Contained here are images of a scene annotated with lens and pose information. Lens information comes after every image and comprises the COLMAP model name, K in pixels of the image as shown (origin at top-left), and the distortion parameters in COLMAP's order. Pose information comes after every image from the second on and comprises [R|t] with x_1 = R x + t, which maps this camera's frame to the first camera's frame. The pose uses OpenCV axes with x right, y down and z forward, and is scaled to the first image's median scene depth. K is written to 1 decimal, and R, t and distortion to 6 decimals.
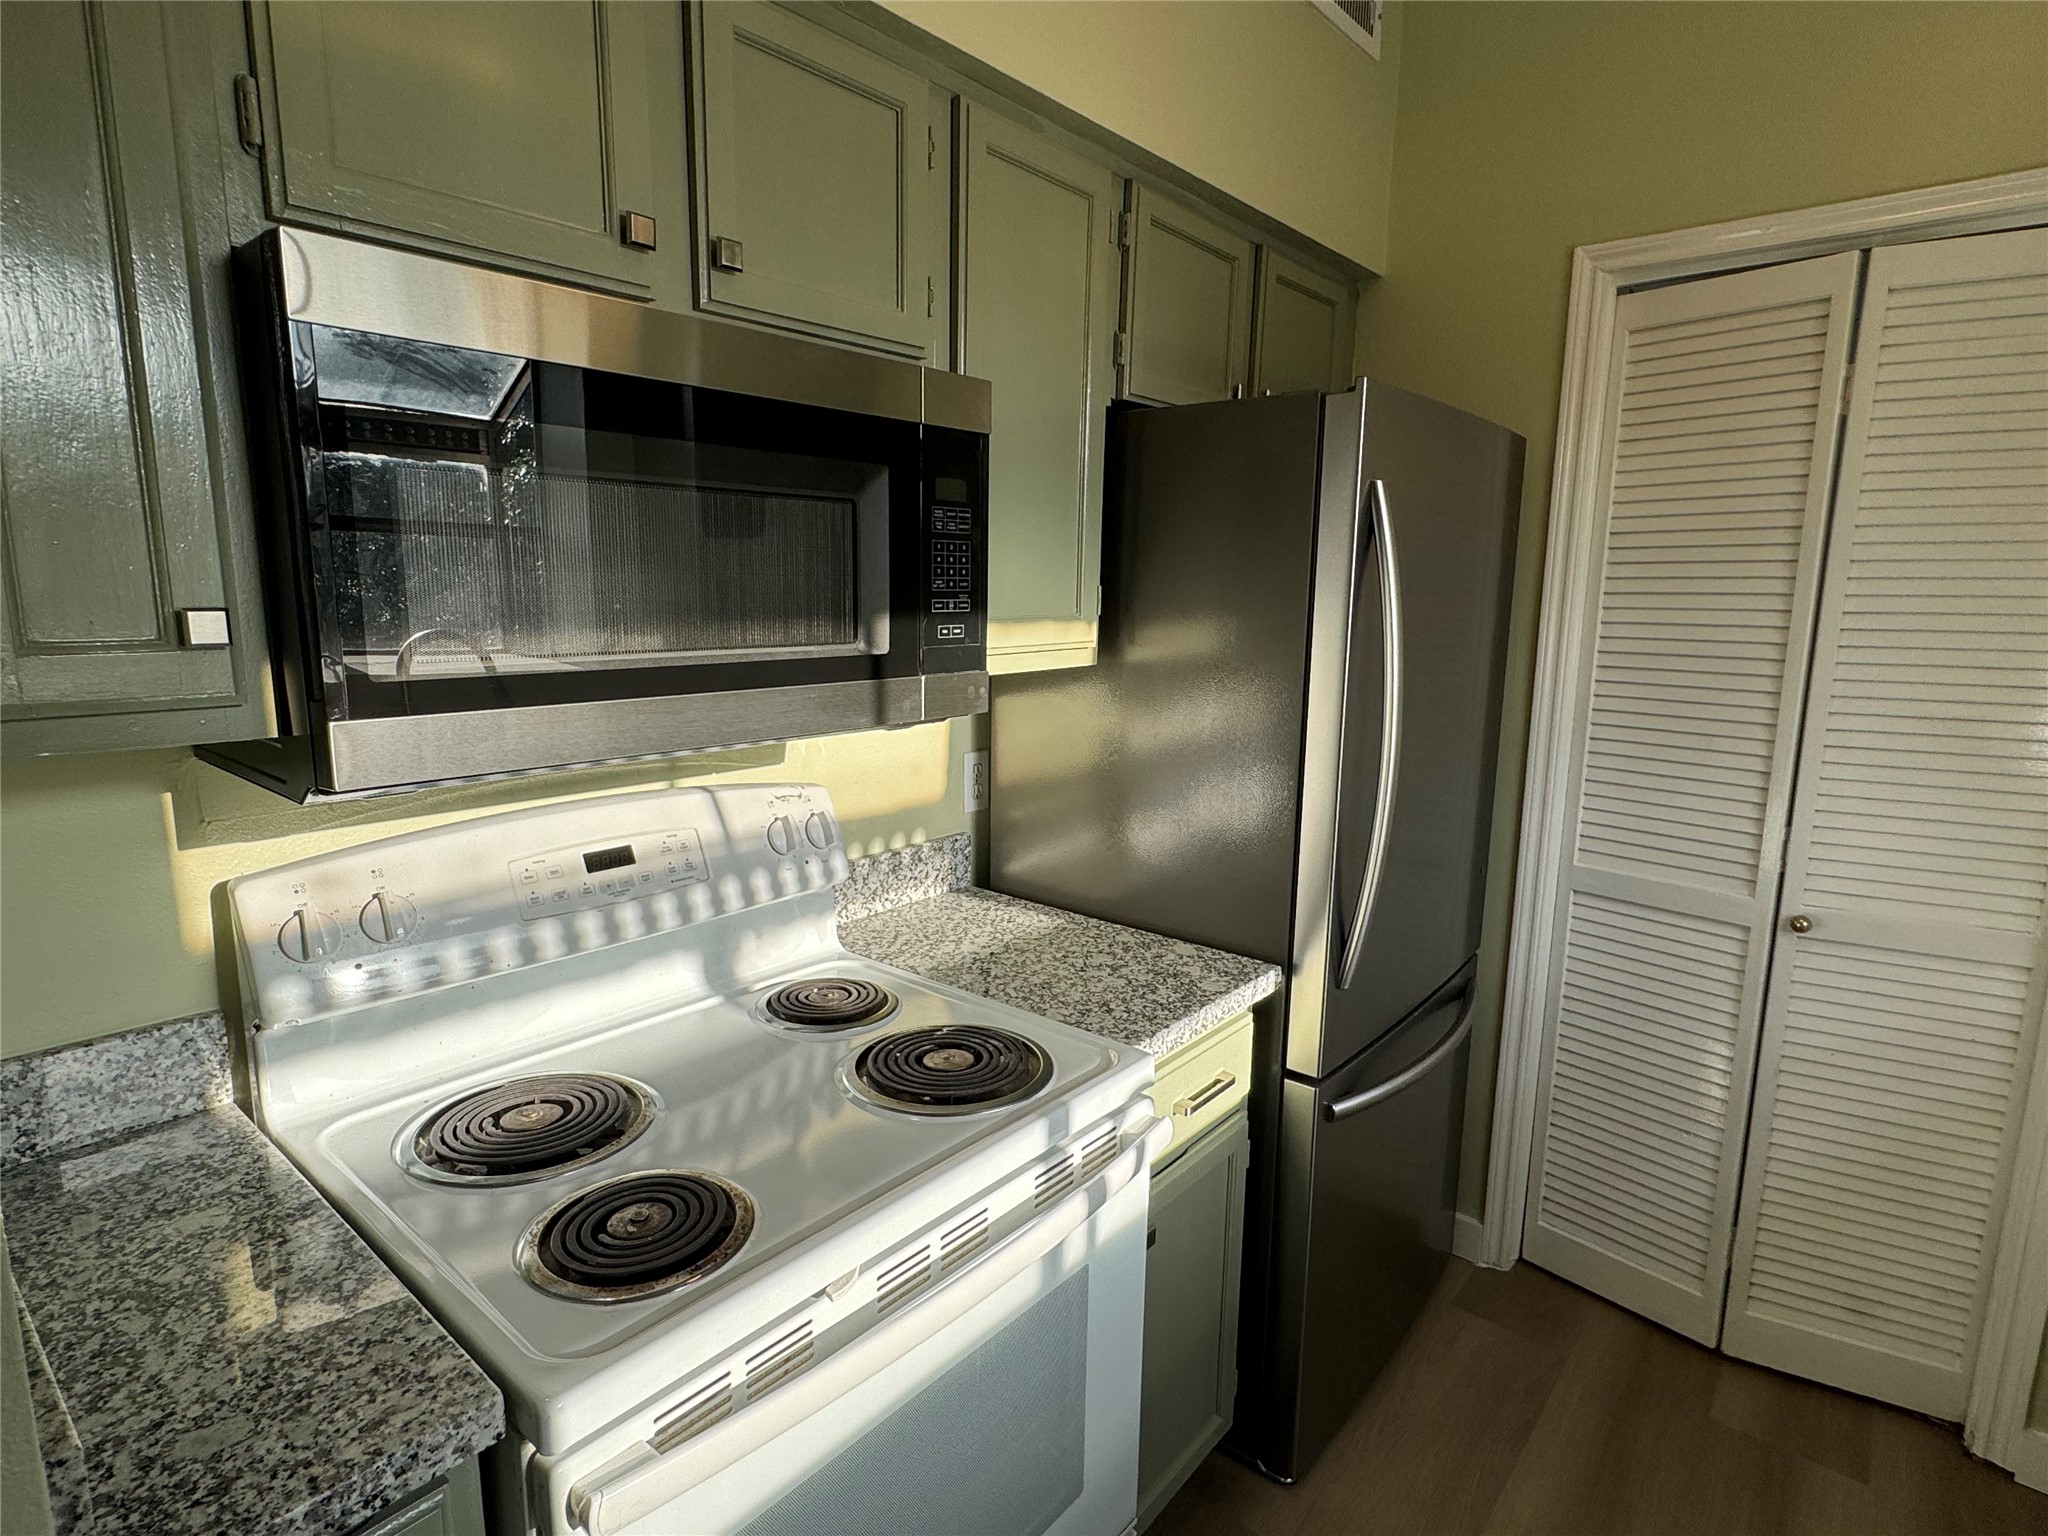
lens RADIAL K [[1076.2, 0, 1015.2], [0, 1076.2, 767.7], [0, 0, 1]] dist [-0.002710, -0.000339]
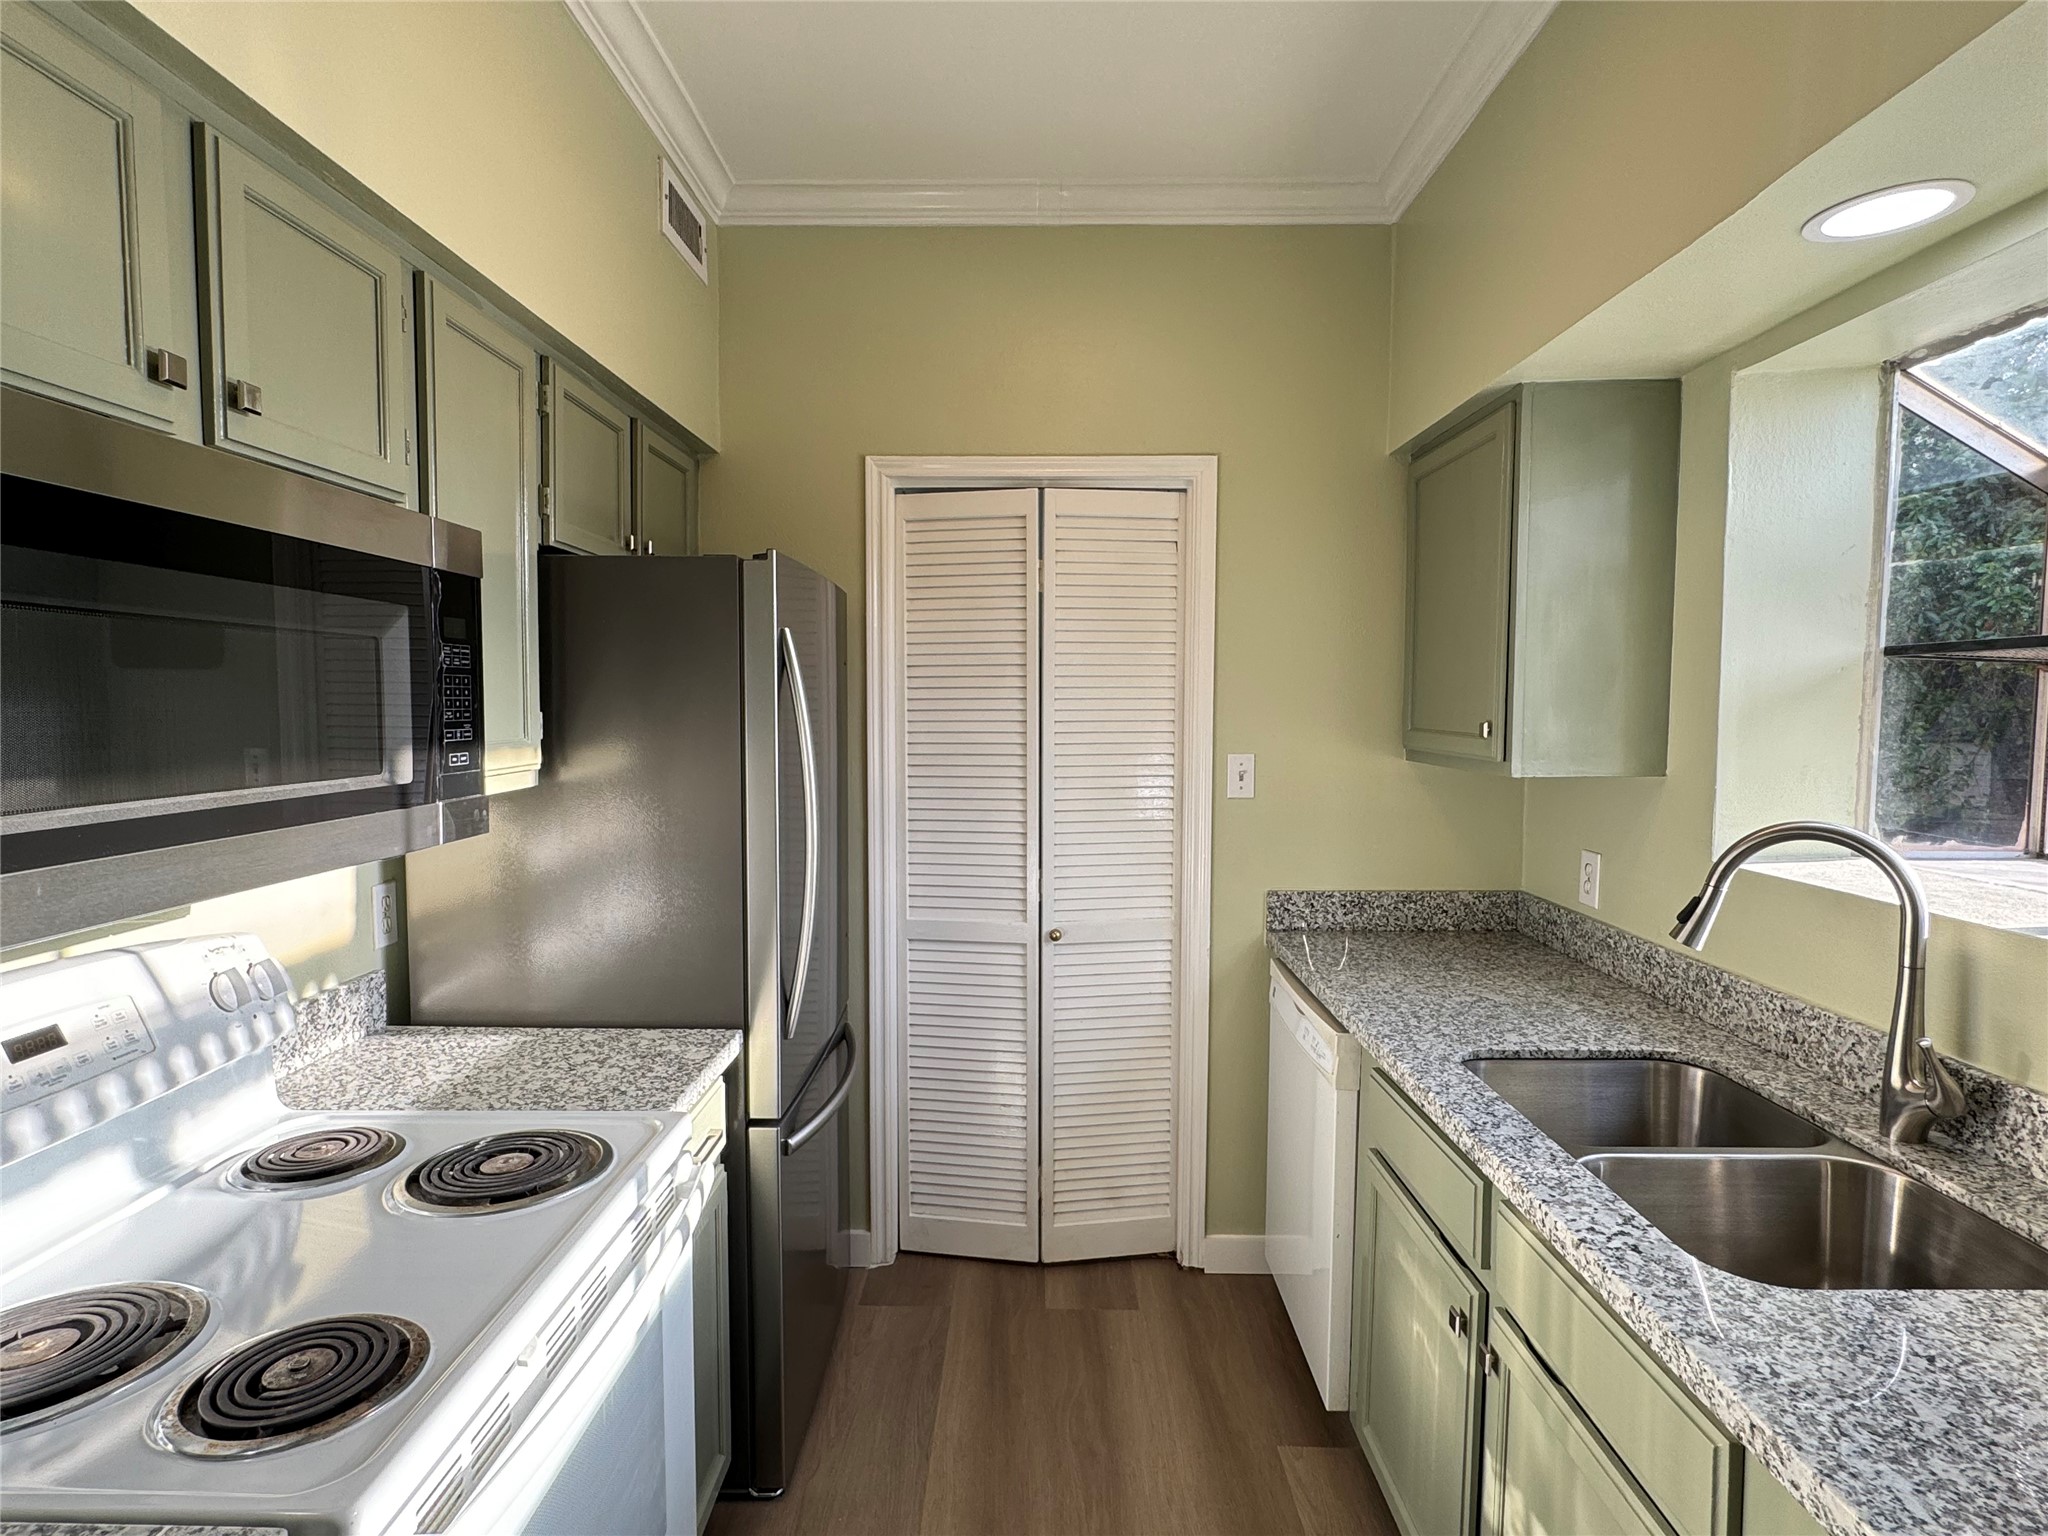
lens RADIAL K [[1076.2, 0, 1015.2], [0, 1076.2, 767.7], [0, 0, 1]] dist [-0.002710, -0.000339]
pose [[0.772554, -0.047975, 0.633134, -0.244967], [0.113770, 0.991463, -0.063696, 0.009101], [-0.624674, 0.121240, 0.771417, -0.125348]]
